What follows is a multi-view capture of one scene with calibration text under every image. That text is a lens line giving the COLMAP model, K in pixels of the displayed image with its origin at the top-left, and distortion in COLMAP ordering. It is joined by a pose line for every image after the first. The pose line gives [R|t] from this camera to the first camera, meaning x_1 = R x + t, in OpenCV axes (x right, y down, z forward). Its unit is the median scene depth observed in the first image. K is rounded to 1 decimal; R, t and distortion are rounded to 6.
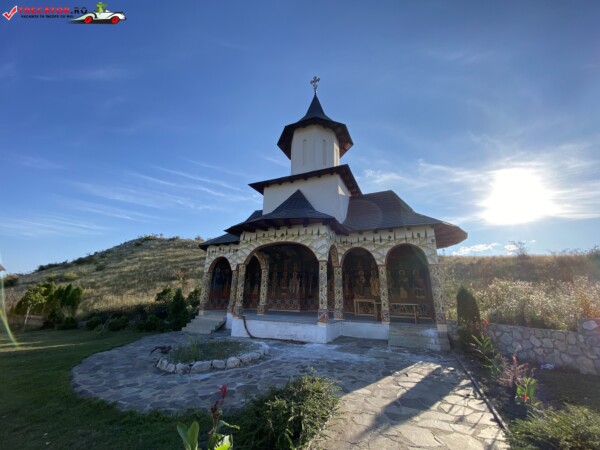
lens RADIAL K [[242.9, 0, 298.1], [0, 242.9, 217.3], [0, 0, 1]] dist [0.020477, -0.019665]
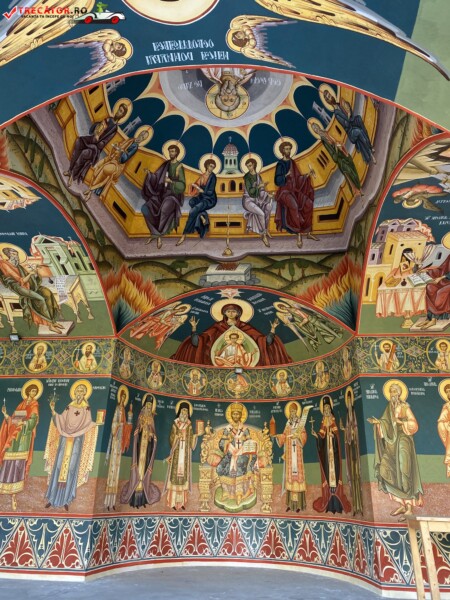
lens RADIAL K [[458.5, 0, 215.2], [0, 458.5, 294.5], [0, 0, 1]] dist [0.040828, -0.038439]
pose [[0.949155, 0.126560, 0.288249, -0.043783], [-0.100783, 0.989600, -0.102636, 0.267954], [-0.298241, 0.068367, 0.952039, 0.849415]]
